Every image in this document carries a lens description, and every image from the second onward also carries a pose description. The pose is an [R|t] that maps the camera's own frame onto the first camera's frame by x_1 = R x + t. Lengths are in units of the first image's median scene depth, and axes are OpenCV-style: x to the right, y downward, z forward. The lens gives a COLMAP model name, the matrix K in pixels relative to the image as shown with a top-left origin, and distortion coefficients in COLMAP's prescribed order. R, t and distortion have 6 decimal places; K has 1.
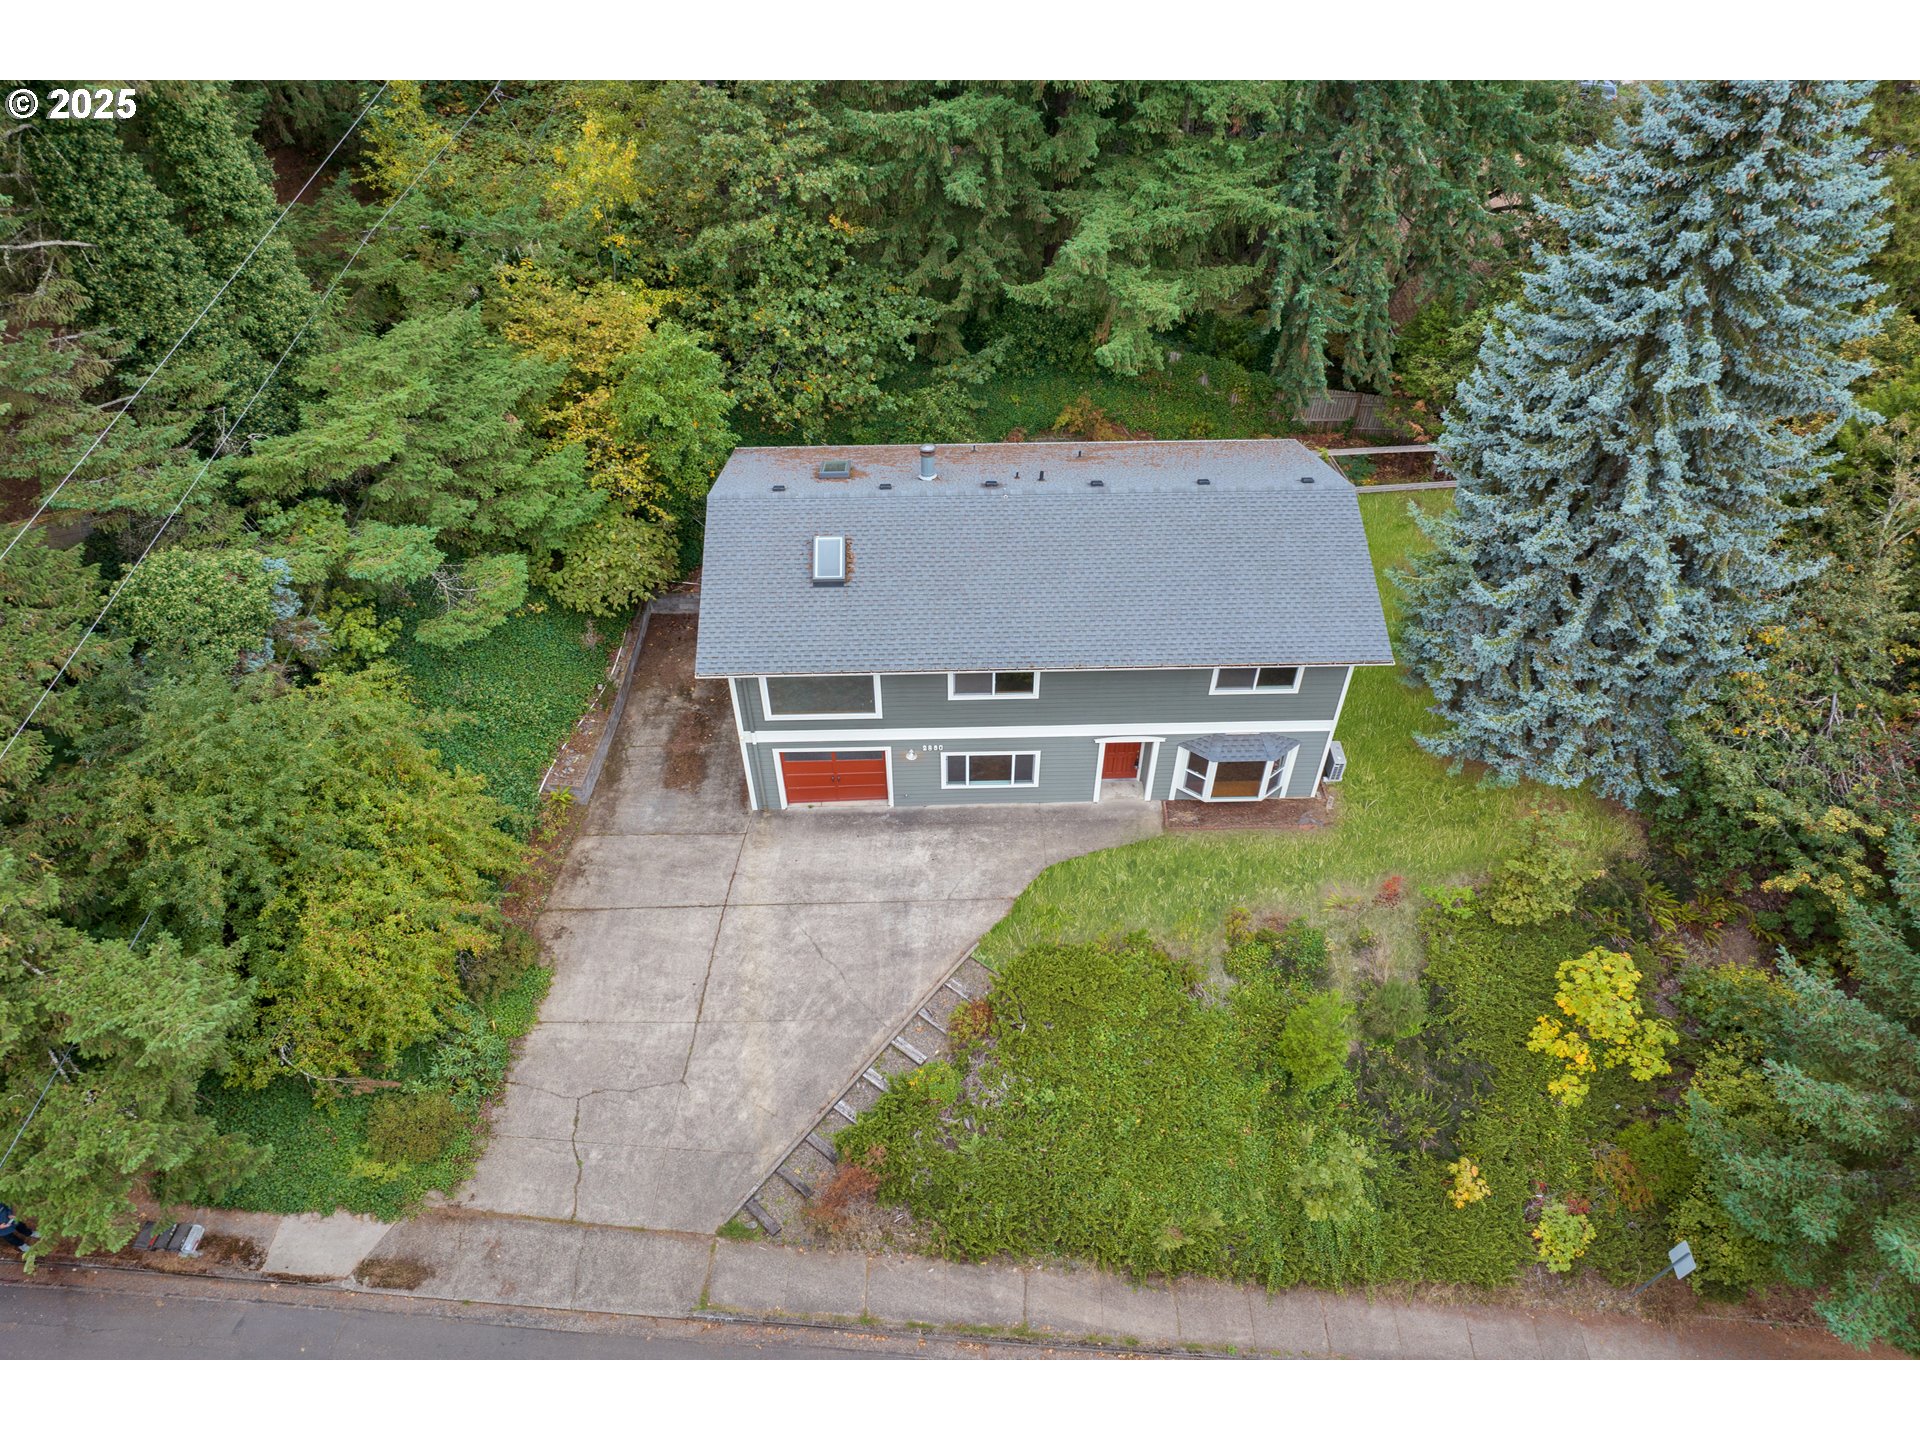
lens RADIAL K [[1164.8, 0, 964.6], [0, 1164.8, 715.2], [0, 0, 1]] dist [0.002486, 0.000977]
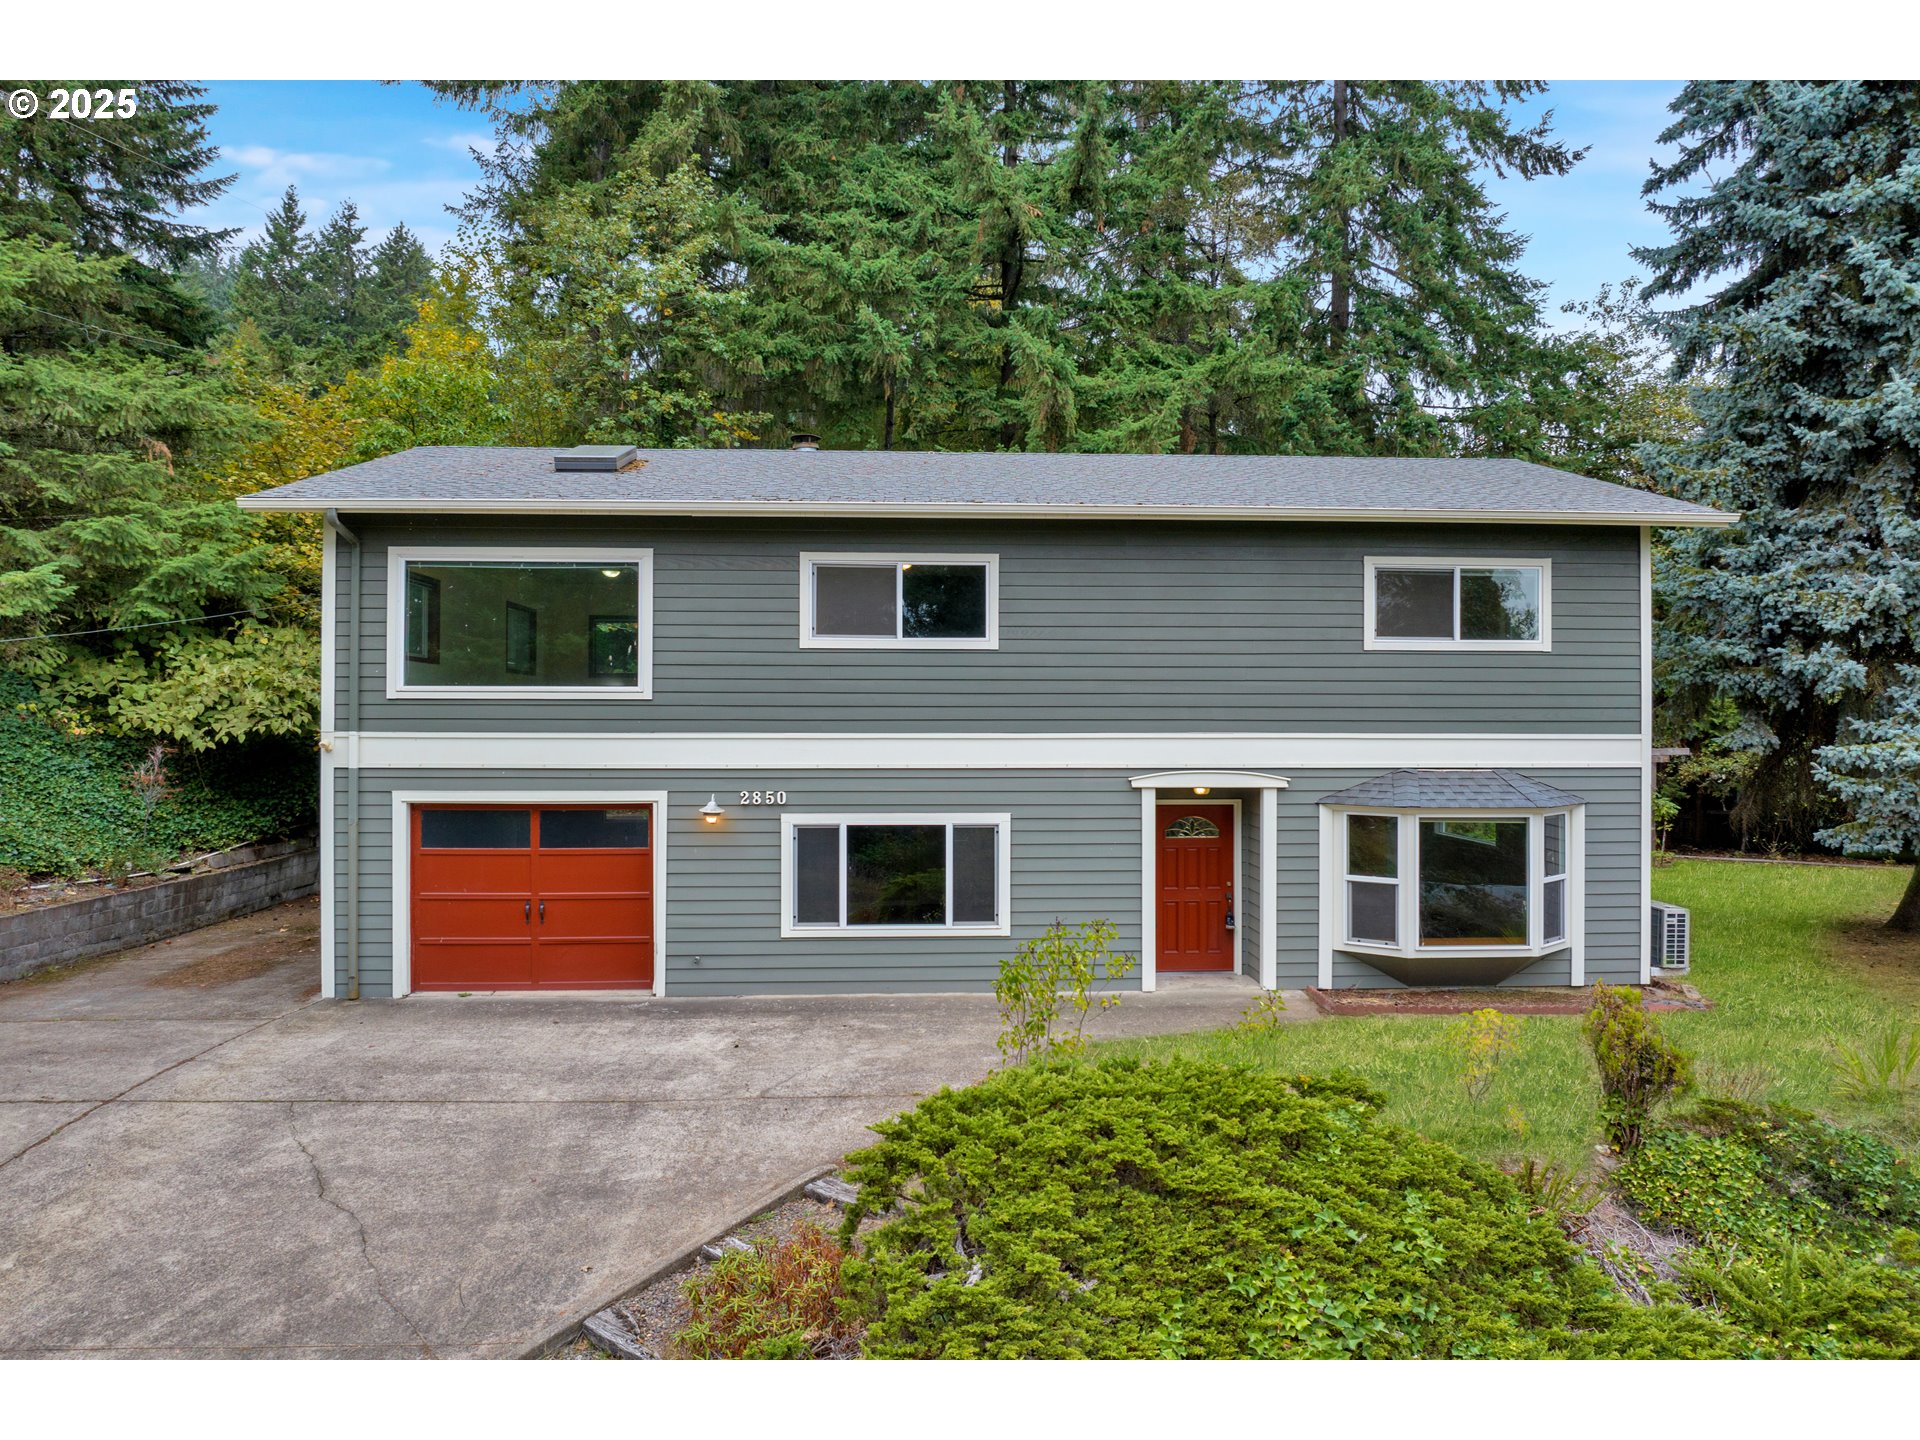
lens RADIAL K [[1214.2, 0, 960.0], [0, 1214.2, 720.0], [0, 0, 1]] dist [-0.006184, -0.000570]
pose [[0.999875, 0.002566, 0.015591, 0.038979], [0.009049, 0.715865, -0.698180, 0.323285], [-0.012953, 0.698233, 0.715753, 0.644294]]
